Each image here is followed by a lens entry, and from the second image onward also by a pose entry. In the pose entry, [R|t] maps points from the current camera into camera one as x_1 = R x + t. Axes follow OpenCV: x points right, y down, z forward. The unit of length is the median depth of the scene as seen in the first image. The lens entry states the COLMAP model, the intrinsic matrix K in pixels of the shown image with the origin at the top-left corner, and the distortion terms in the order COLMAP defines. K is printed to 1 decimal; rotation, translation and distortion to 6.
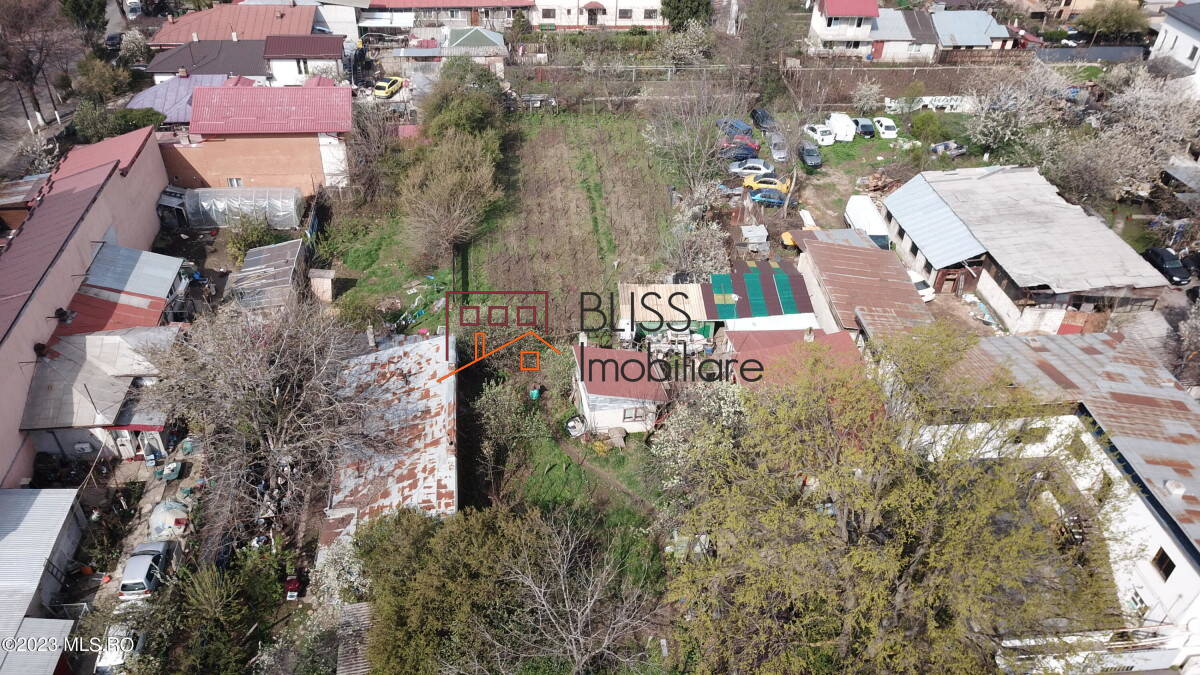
lens RADIAL K [[910.9, 0, 597.0], [0, 910.9, 342.5], [0, 0, 1]] dist [0.008159, -0.003449]
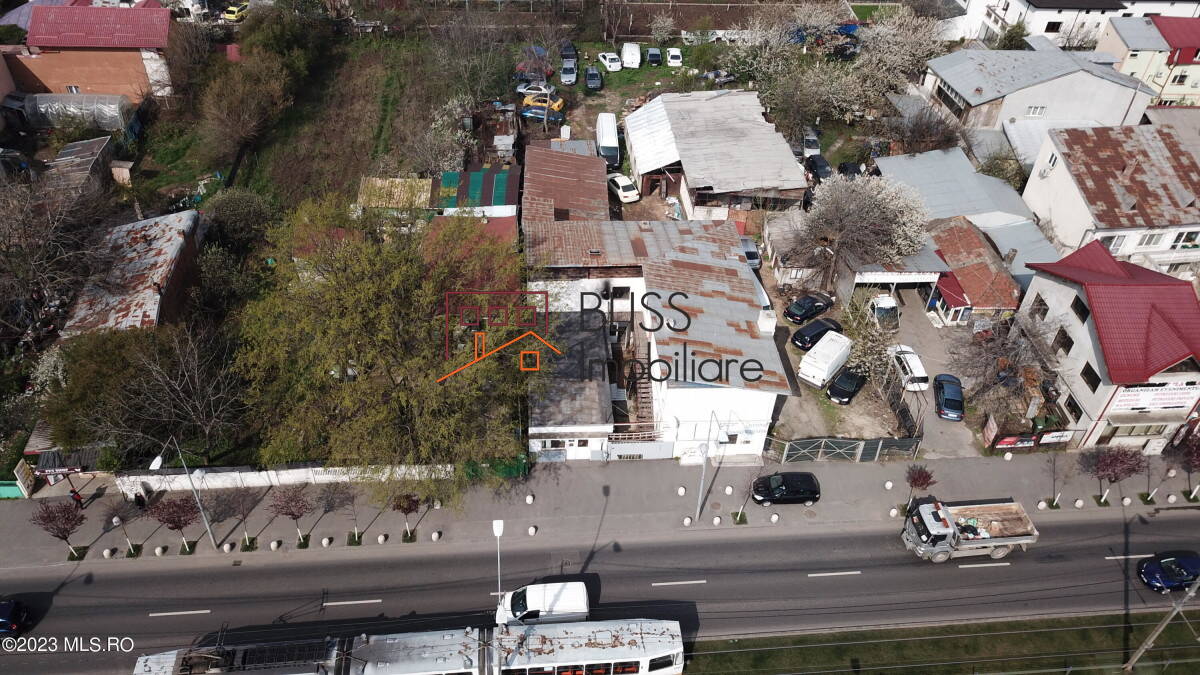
lens RADIAL K [[914.2, 0, 597.9], [0, 914.2, 336.2], [0, 0, 1]] dist [0.015826, -0.011602]
pose [[0.999608, 0.024429, -0.013682, 0.325520], [-0.023600, 0.998053, 0.057741, 0.061800], [0.015066, -0.057396, 0.998238, -0.204482]]
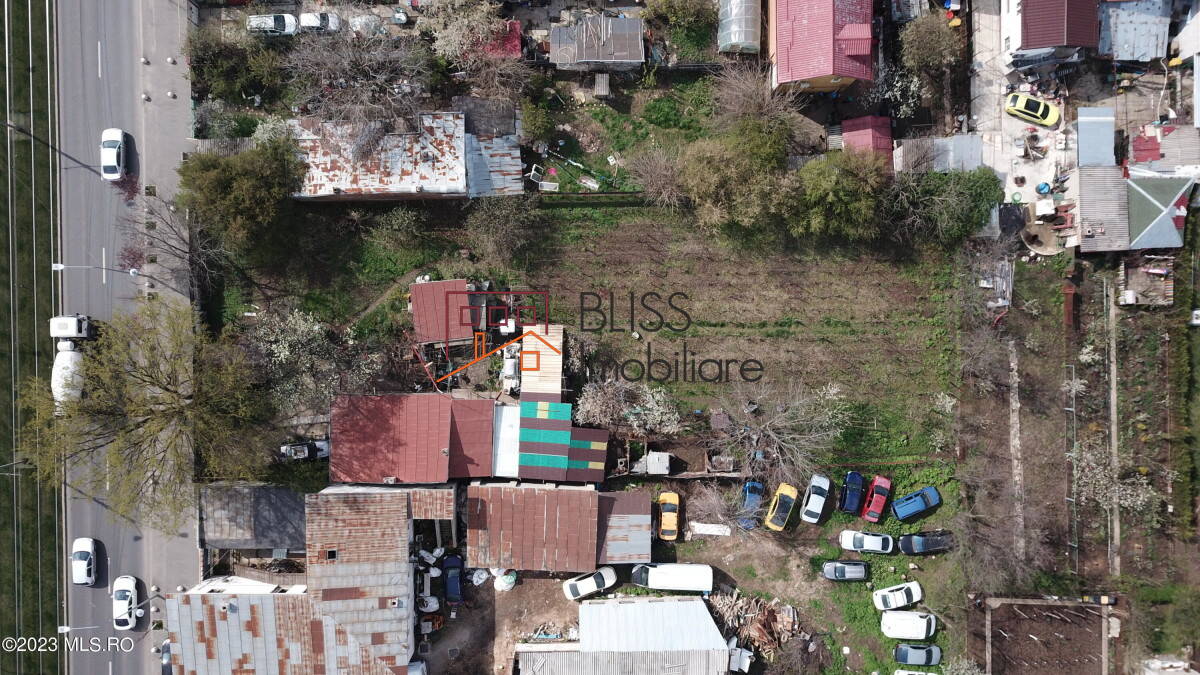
lens RADIAL K [[904.5, 0, 596.7], [0, 904.5, 340.6], [0, 0, 1]] dist [0.037248, -0.089752]
pose [[-0.102232, 0.993952, -0.040098, 0.079495], [-0.624403, -0.032739, 0.780416, -0.942467], [0.774383, 0.104821, 0.623974, 0.253197]]
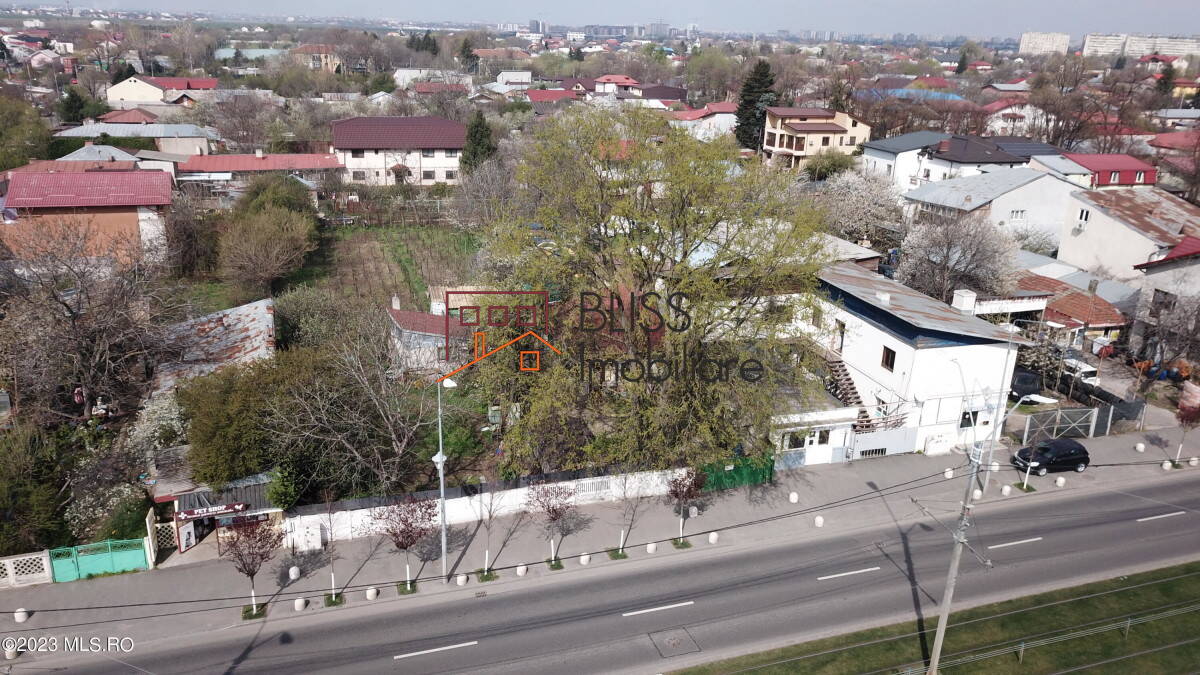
lens RADIAL K [[910.9, 0, 597.0], [0, 910.9, 342.5], [0, 0, 1]] dist [0.008159, -0.003449]
pose [[0.978998, -0.068806, 0.191911, 0.006725], [0.123920, 0.948307, -0.292161, 0.315703], [-0.161888, 0.309807, 0.936916, -0.046383]]
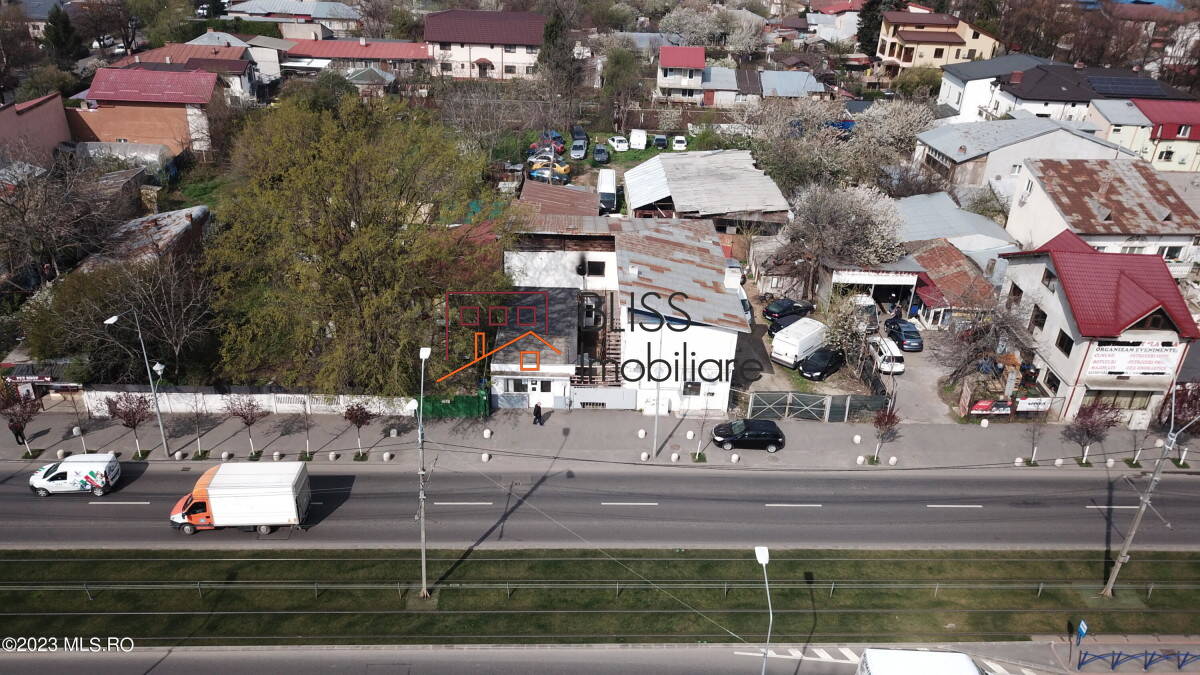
lens RADIAL K [[914.2, 0, 597.9], [0, 914.2, 336.2], [0, 0, 1]] dist [0.015826, -0.011602]
pose [[0.996518, 0.043344, -0.071230, 0.405452], [-0.054422, 0.985322, -0.161798, 0.287322], [0.063172, 0.165111, 0.984250, -0.202559]]
